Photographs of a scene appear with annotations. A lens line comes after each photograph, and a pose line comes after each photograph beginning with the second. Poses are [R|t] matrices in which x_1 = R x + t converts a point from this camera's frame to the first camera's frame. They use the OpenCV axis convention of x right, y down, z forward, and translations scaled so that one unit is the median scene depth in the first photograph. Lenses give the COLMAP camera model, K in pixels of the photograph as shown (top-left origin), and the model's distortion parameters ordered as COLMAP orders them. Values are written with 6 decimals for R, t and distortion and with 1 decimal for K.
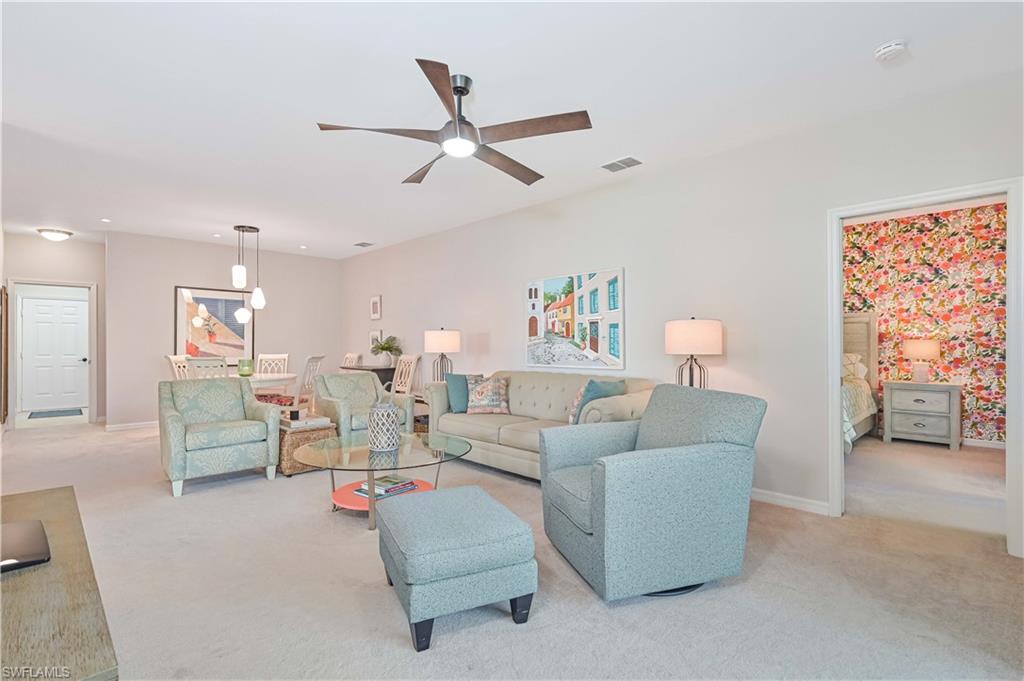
lens RADIAL K [[476.0, 0, 510.8], [0, 476.0, 344.9], [0, 0, 1]] dist [-0.000341, 0.000280]
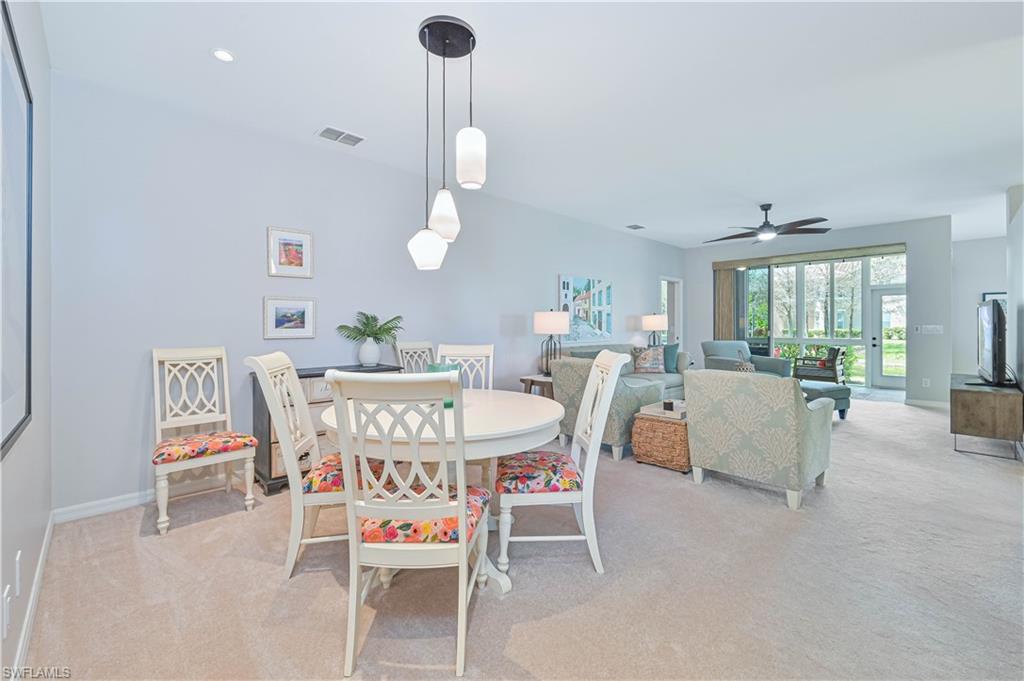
lens RADIAL K [[433.9, 0, 511.5], [0, 433.9, 324.3], [0, 0, 1]] dist [0.000281, 0.000240]
pose [[0.002730, 0.003167, 0.999991, -1.189874], [0.001882, 0.999993, -0.003172, -0.001423], [-0.999995, 0.001891, 0.002724, 1.222578]]
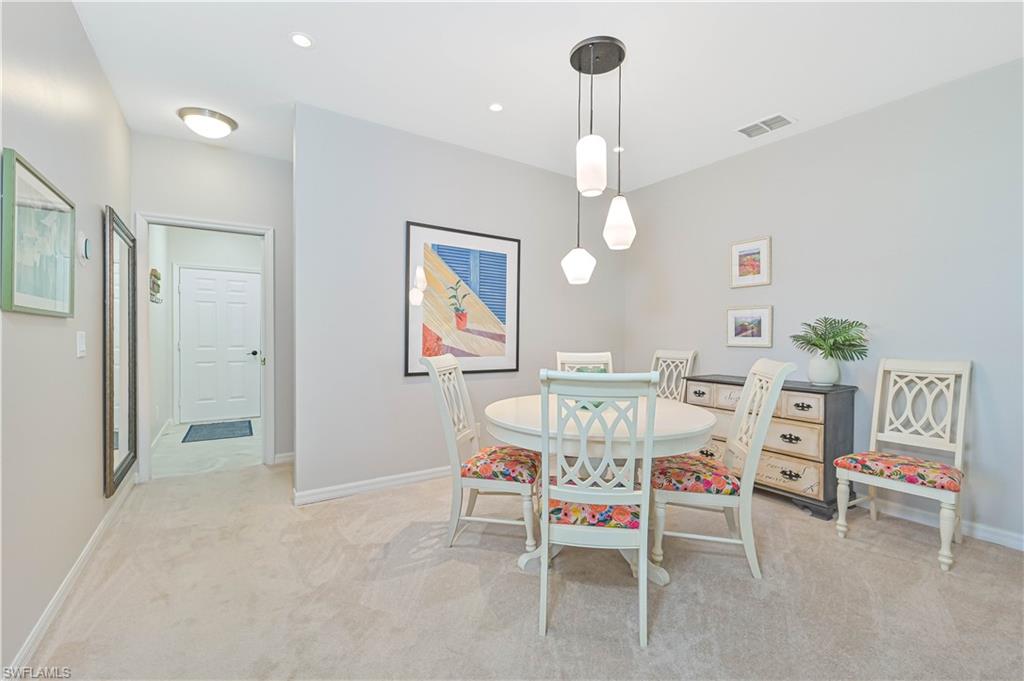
lens RADIAL K [[428.7, 0, 512.0], [0, 428.7, 340.5], [0, 0, 1]] dist [0.000256, -0.000042]
pose [[0.983217, 0.008939, -0.182221, -0.721804], [-0.006377, 0.999873, 0.014637, 0.000455], [0.182329, -0.013229, 0.983149, 0.793473]]
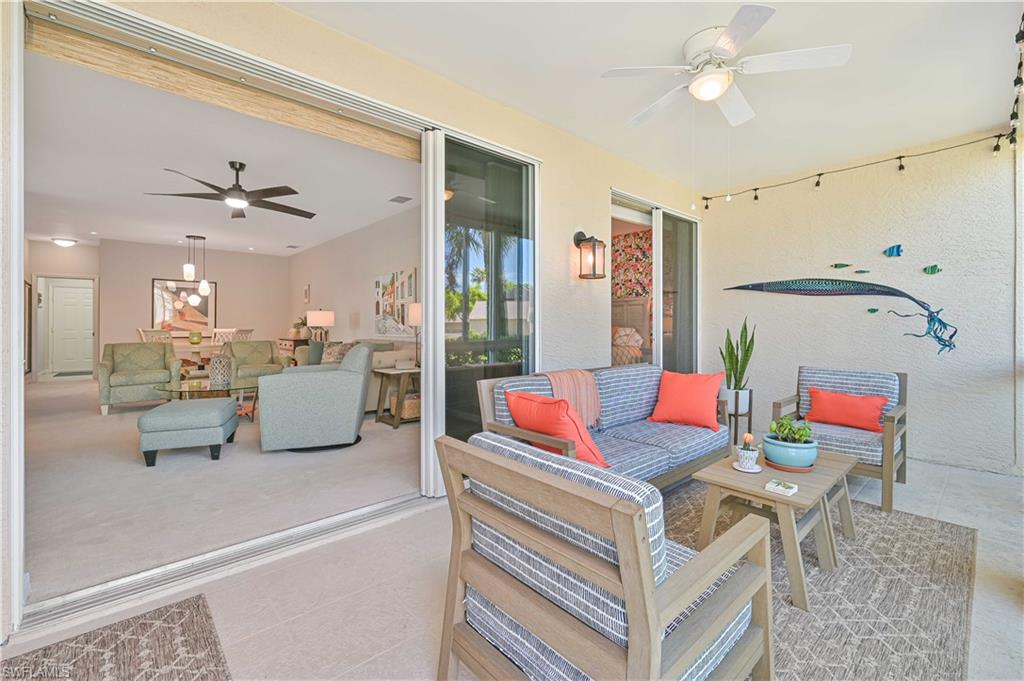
lens RADIAL K [[433.9, 0, 511.5], [0, 433.9, 324.3], [0, 0, 1]] dist [0.000281, 0.000240]
pose [[0.999366, 0.000357, -0.035612, 0.525650], [-0.000444, 0.999997, -0.002431, 0.014579], [0.035611, 0.002445, 0.999363, -0.295288]]
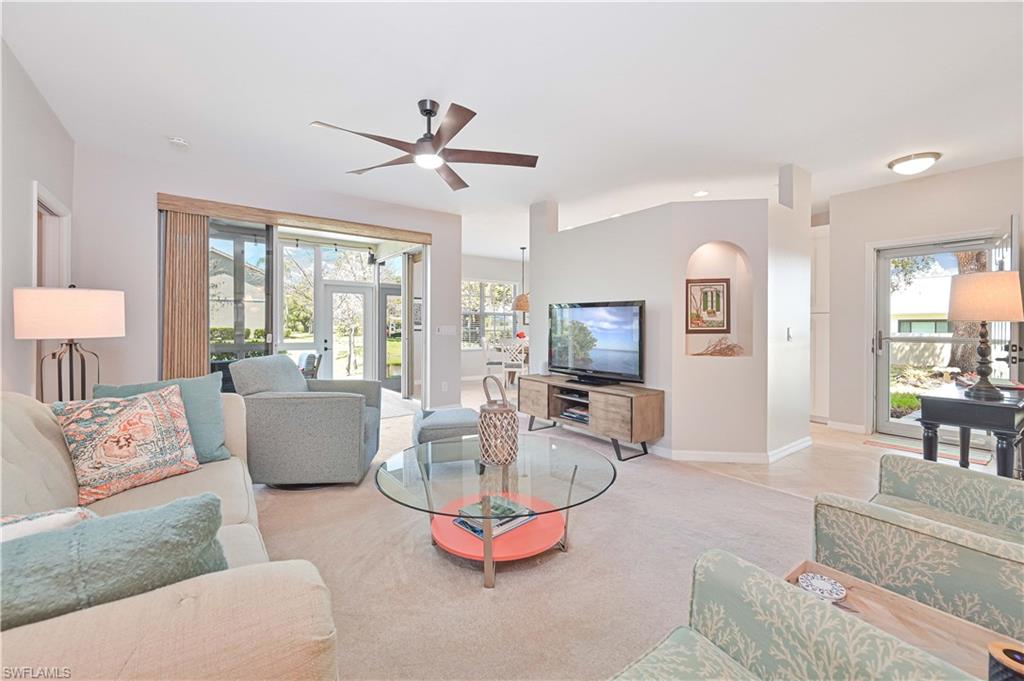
lens RADIAL K [[418.9, 0, 514.2], [0, 418.9, 329.1], [0, 0, 1]] dist [0.001420, 0.000070]
pose [[-0.991432, -0.005452, 0.130511, -0.259472], [-0.004839, 0.999976, 0.005008, 0.000579], [-0.130535, 0.004333, -0.991434, 1.137426]]
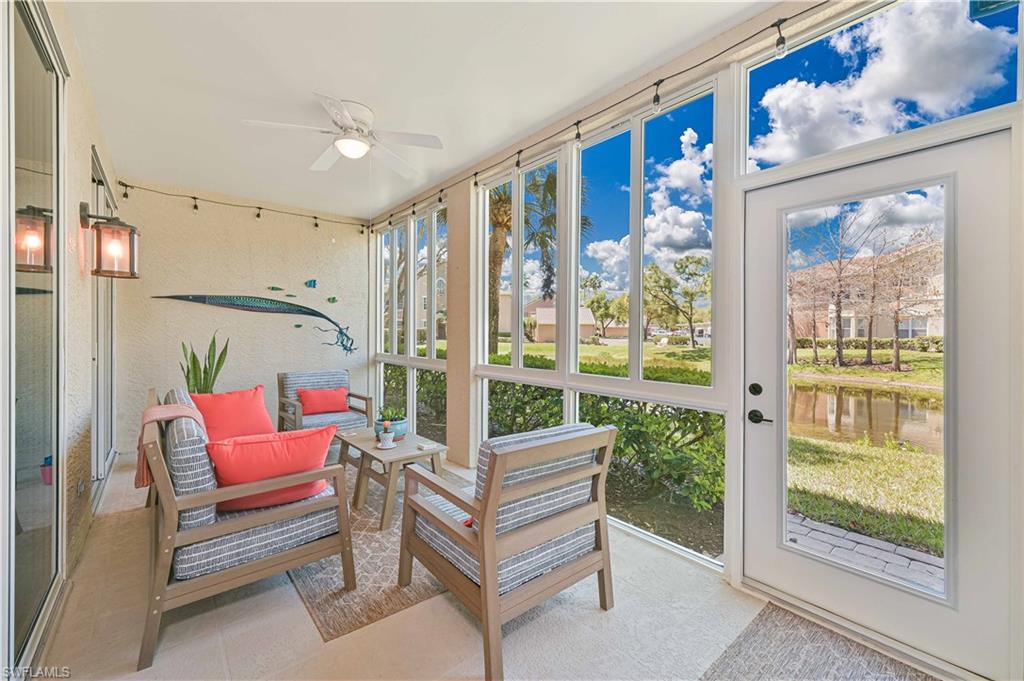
lens RADIAL K [[418.9, 0, 514.2], [0, 418.9, 329.1], [0, 0, 1]] dist [0.001420, 0.000070]
pose [[0.070954, 0.006140, 0.997461, 0.168115], [-0.004594, 0.999972, -0.005828, -0.002781], [-0.997469, -0.004168, 0.070980, -0.060435]]
